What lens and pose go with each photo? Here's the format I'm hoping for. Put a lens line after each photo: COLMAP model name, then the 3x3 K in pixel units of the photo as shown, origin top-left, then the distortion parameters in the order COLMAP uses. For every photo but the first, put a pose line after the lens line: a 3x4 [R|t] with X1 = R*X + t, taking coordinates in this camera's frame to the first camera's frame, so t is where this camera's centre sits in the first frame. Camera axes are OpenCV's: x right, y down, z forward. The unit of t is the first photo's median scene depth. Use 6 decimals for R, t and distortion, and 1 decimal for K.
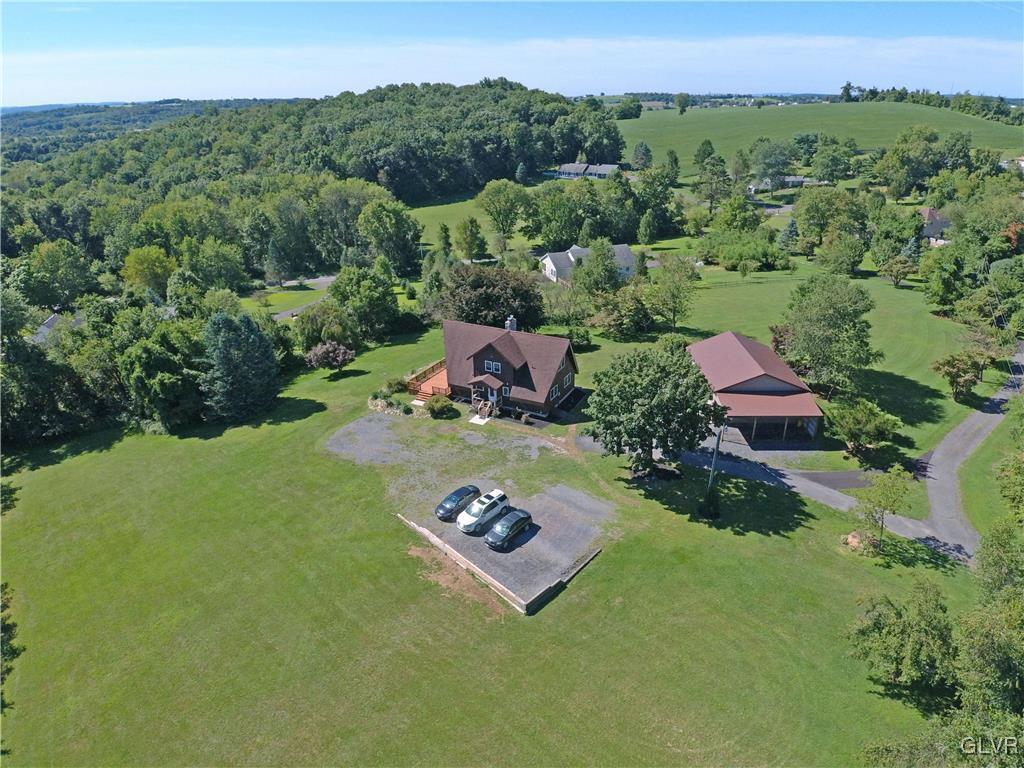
lens RADIAL K [[623.2, 0, 535.5], [0, 623.2, 382.7], [0, 0, 1]] dist [0.041605, -0.069621]
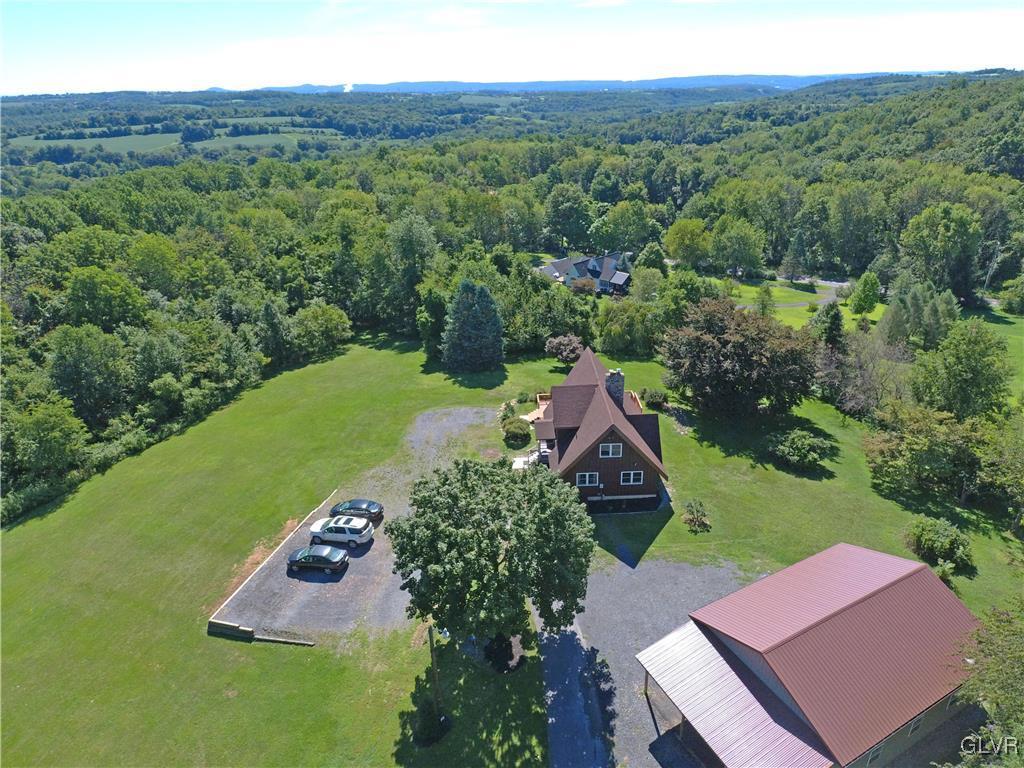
lens RADIAL K [[618.0, 0, 523.6], [0, 618.0, 383.9], [0, 0, 1]] dist [0.079012, -0.064603]
pose [[0.478118, 0.373545, -0.794901, 0.415953], [-0.346088, 0.911951, 0.220384, -0.174511], [0.807234, 0.169736, 0.565299, 0.382377]]
